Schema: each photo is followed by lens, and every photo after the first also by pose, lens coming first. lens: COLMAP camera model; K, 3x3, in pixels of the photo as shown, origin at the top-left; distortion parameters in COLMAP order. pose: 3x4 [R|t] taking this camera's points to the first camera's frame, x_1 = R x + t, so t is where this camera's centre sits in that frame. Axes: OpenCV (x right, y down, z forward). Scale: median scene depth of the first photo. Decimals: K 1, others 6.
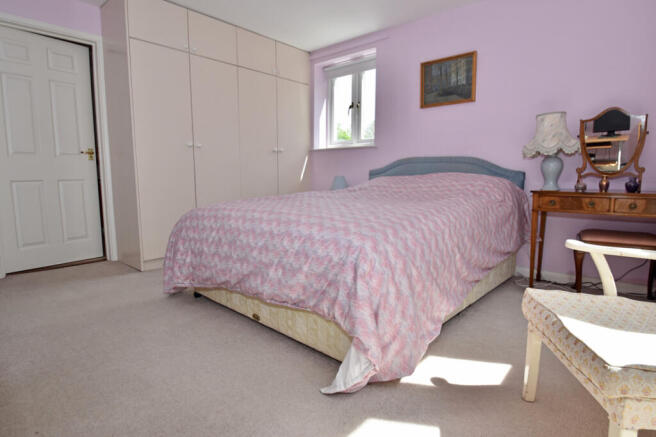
lens RADIAL K [[344.6, 0, 331.3], [0, 344.6, 213.7], [0, 0, 1]] dist [-0.019602, -0.000206]
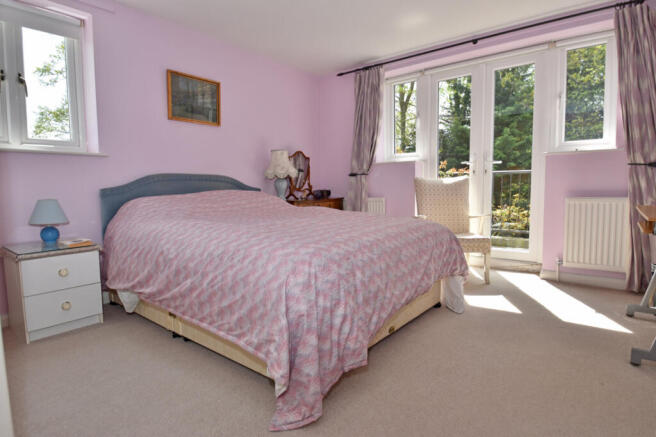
lens RADIAL K [[344.6, 0, 331.3], [0, 344.6, 213.7], [0, 0, 1]] dist [-0.019602, -0.000206]
pose [[-0.054387, -0.079514, 0.995349, -0.724701], [0.128883, 0.987927, 0.085963, -0.093797], [-0.990167, 0.132959, -0.043482, 0.706705]]
